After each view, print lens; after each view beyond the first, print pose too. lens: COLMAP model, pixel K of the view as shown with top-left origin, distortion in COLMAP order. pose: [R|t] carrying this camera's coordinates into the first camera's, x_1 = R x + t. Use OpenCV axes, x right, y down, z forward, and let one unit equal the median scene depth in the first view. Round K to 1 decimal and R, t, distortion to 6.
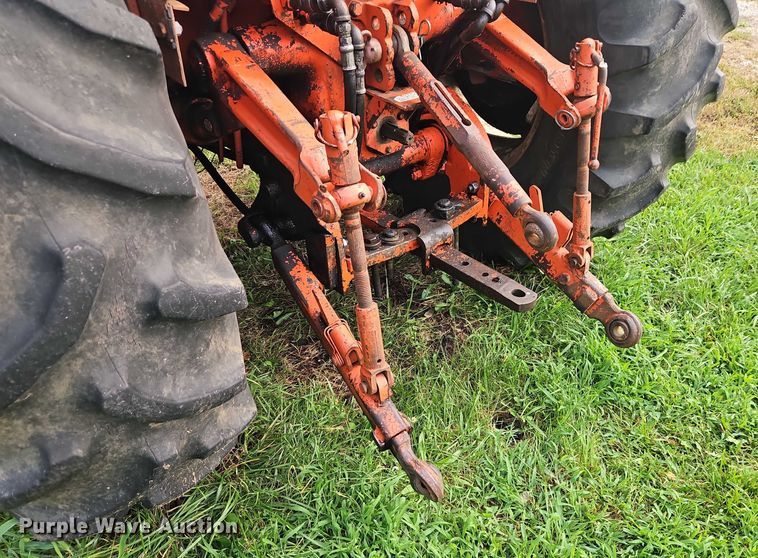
lens RADIAL K [[581.6, 0, 427.6], [0, 581.6, 323.2], [0, 0, 1]] dist [0.069654, -0.057733]
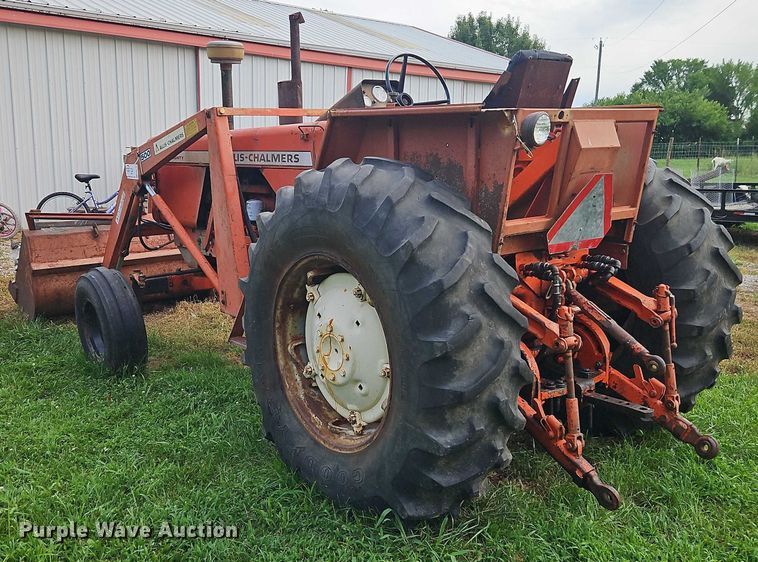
lens RADIAL K [[777.8, 0, 378.1], [0, 777.8, 304.8], [0, 0, 1]] dist [0.084902, -0.012880]
pose [[0.999348, 0.003797, -0.035912, -0.567273], [-0.019500, 0.893762, -0.448118, 0.756386], [0.030396, 0.448526, 0.893253, -1.312587]]
